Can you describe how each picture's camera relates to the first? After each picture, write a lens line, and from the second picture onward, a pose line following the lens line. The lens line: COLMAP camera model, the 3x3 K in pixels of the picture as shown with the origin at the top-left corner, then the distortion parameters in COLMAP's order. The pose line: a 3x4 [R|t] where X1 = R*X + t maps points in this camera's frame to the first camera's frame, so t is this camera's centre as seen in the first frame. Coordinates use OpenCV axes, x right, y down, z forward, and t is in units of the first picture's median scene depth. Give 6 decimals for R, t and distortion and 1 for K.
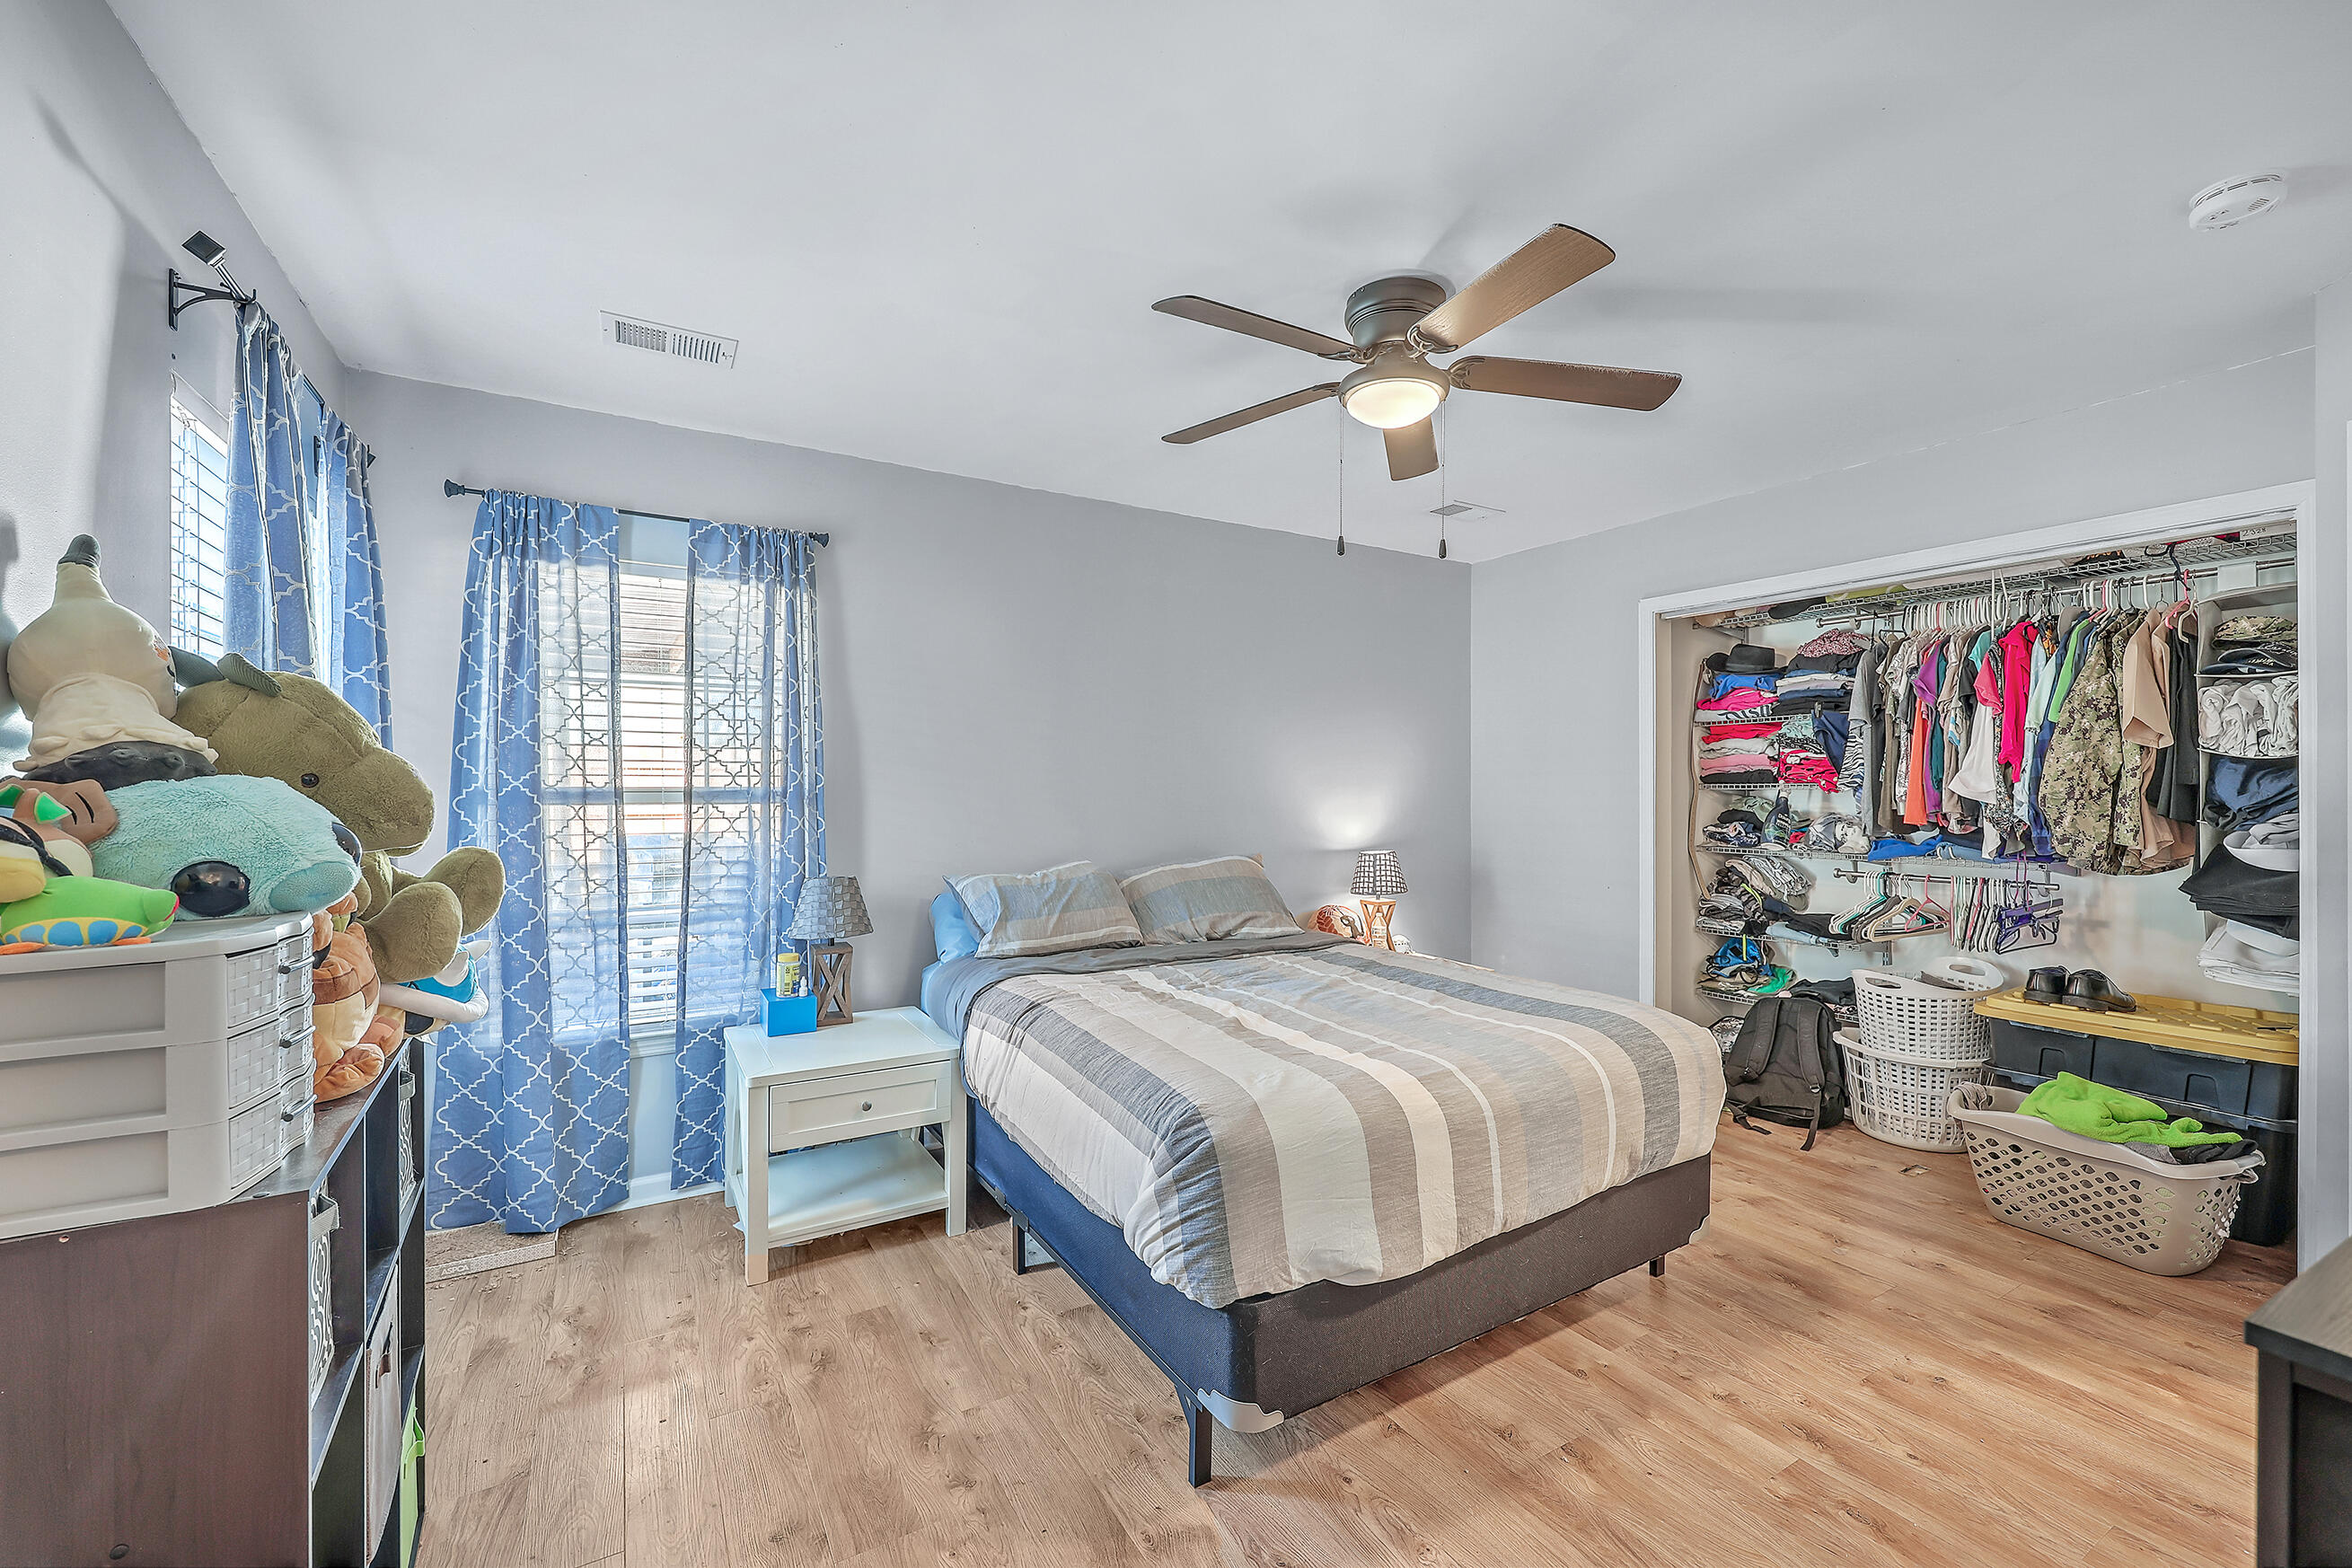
lens RADIAL K [[921.2, 0, 1173.1], [0, 921.2, 781.7], [0, 0, 1]] dist [-0.000510, -0.000080]
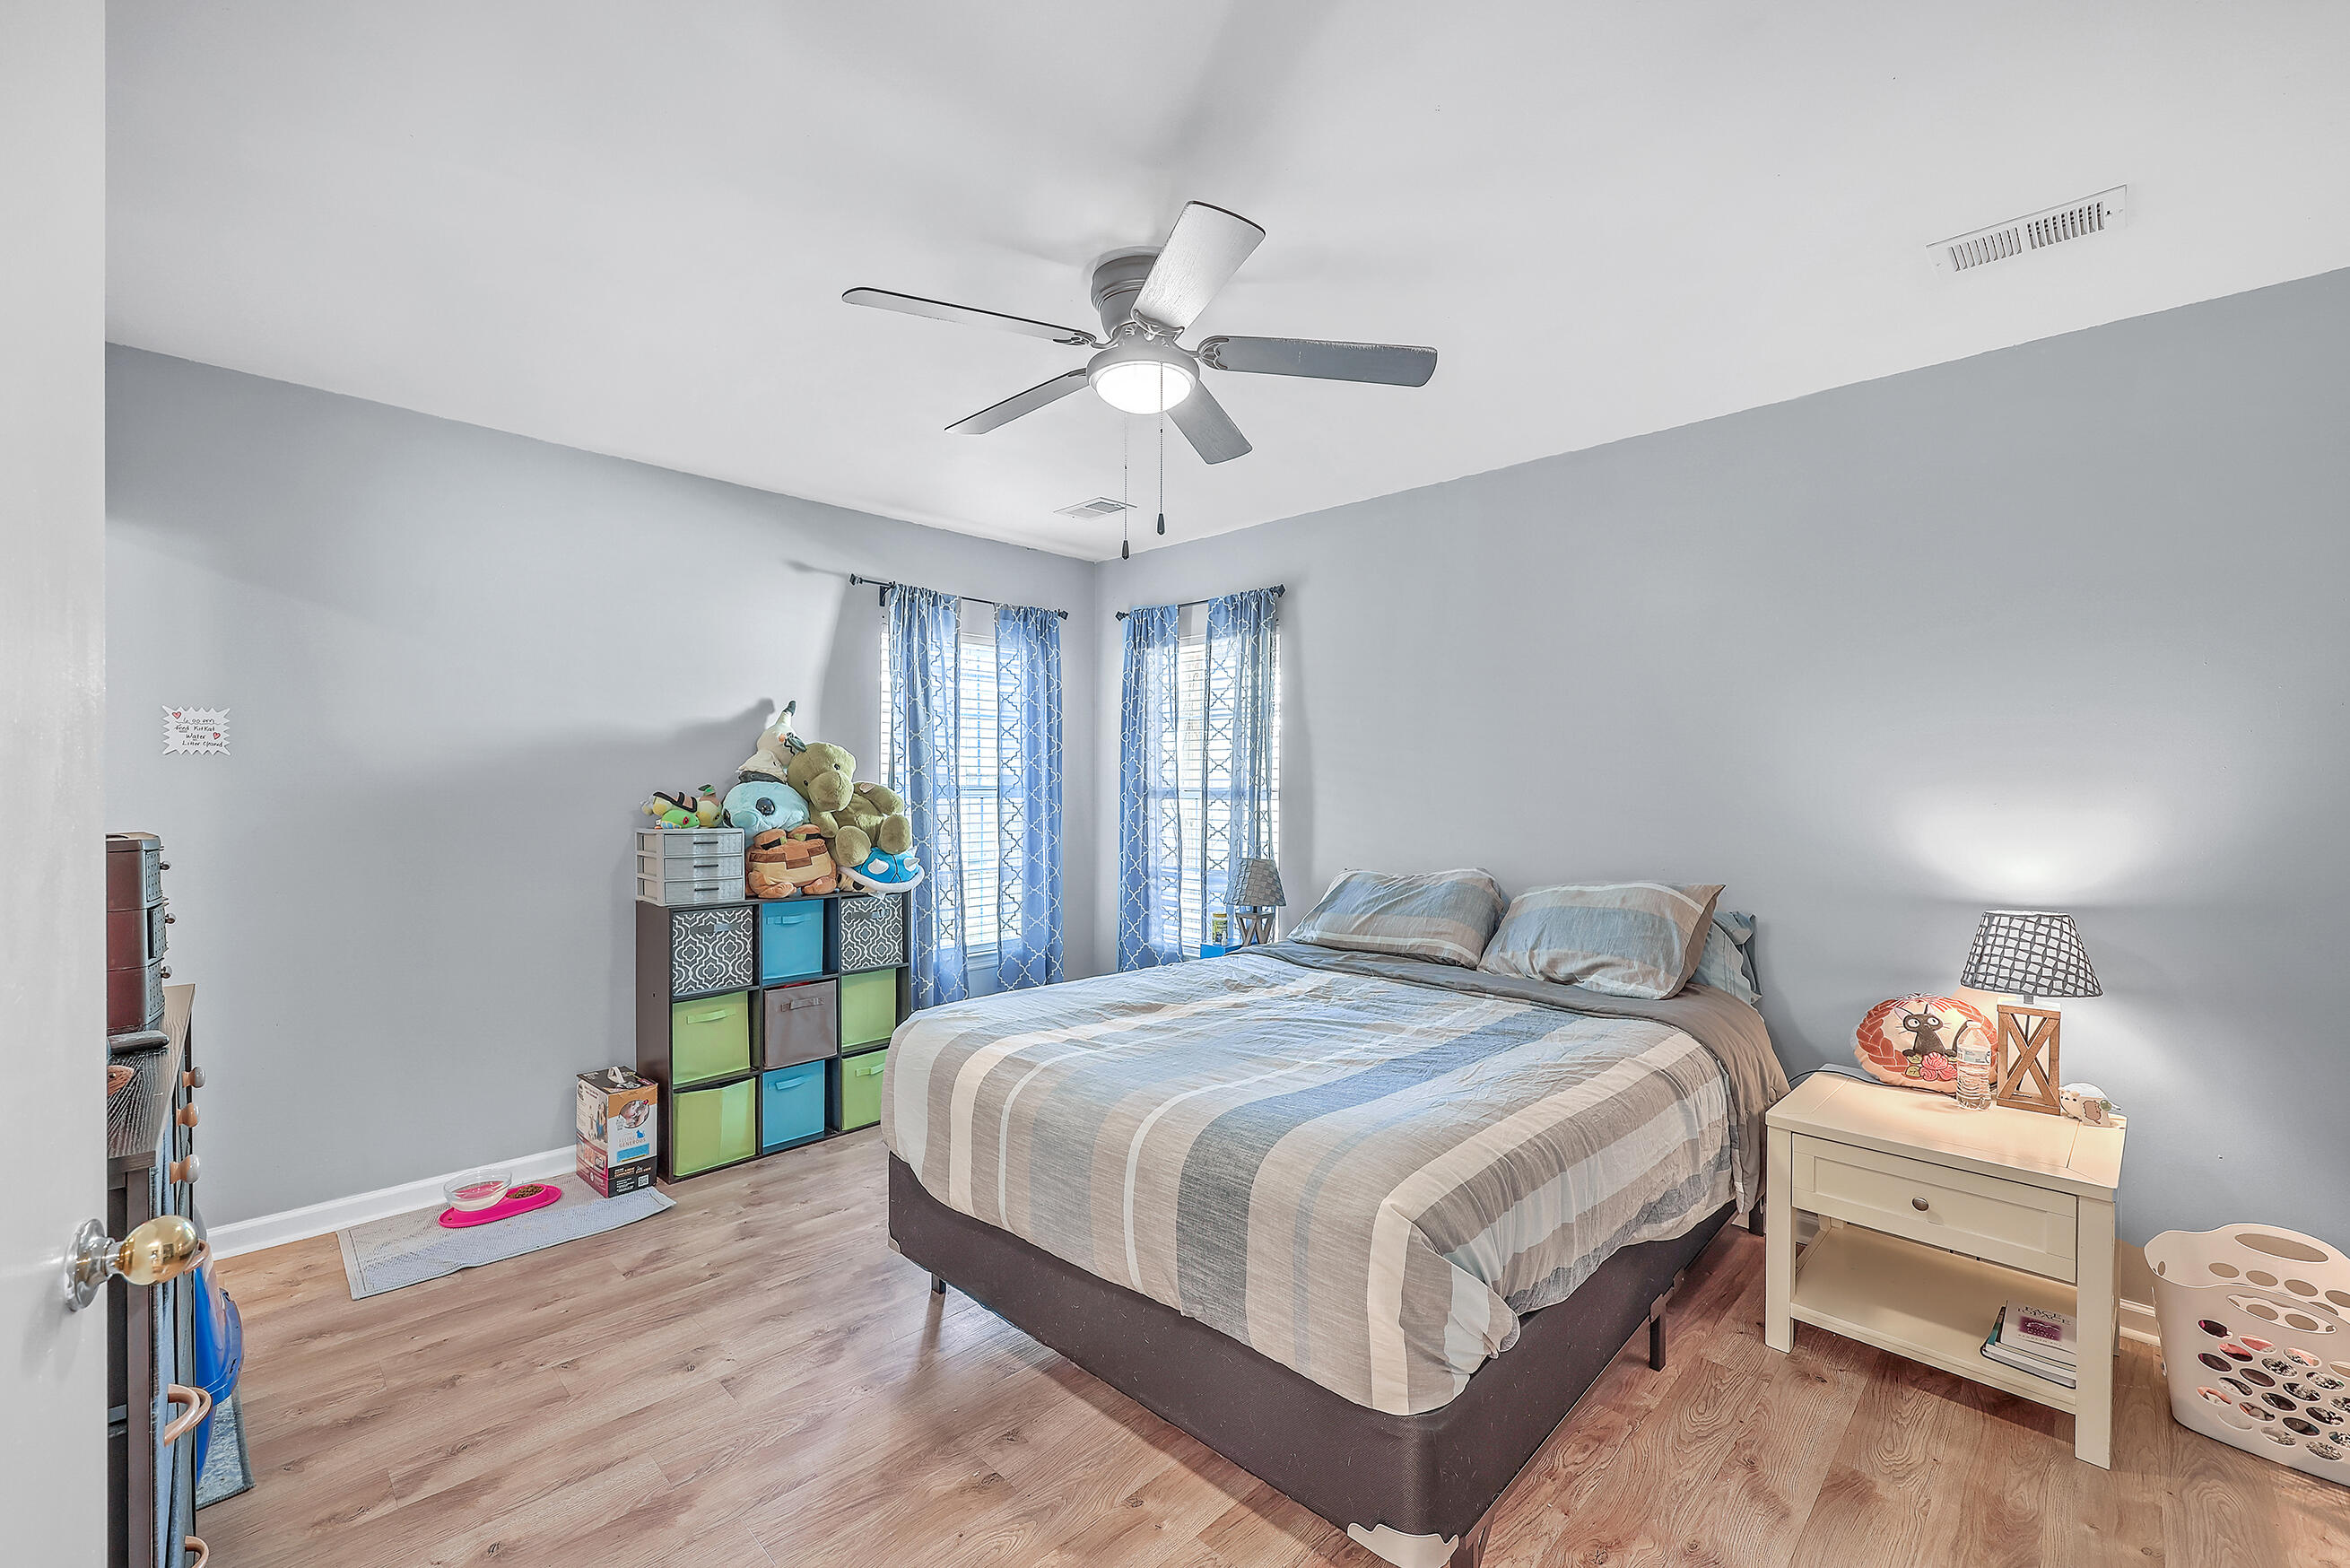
lens RADIAL K [[979.0, 0, 1247.2], [0, 979.0, 787.1], [0, 0, 1]] dist [0.001101, -0.000003]
pose [[0.300056, 0.000338, -0.953922, 0.946526], [-0.000465, 1.000000, 0.000208, 0.004377], [0.953922, 0.000381, 0.300056, 0.605252]]
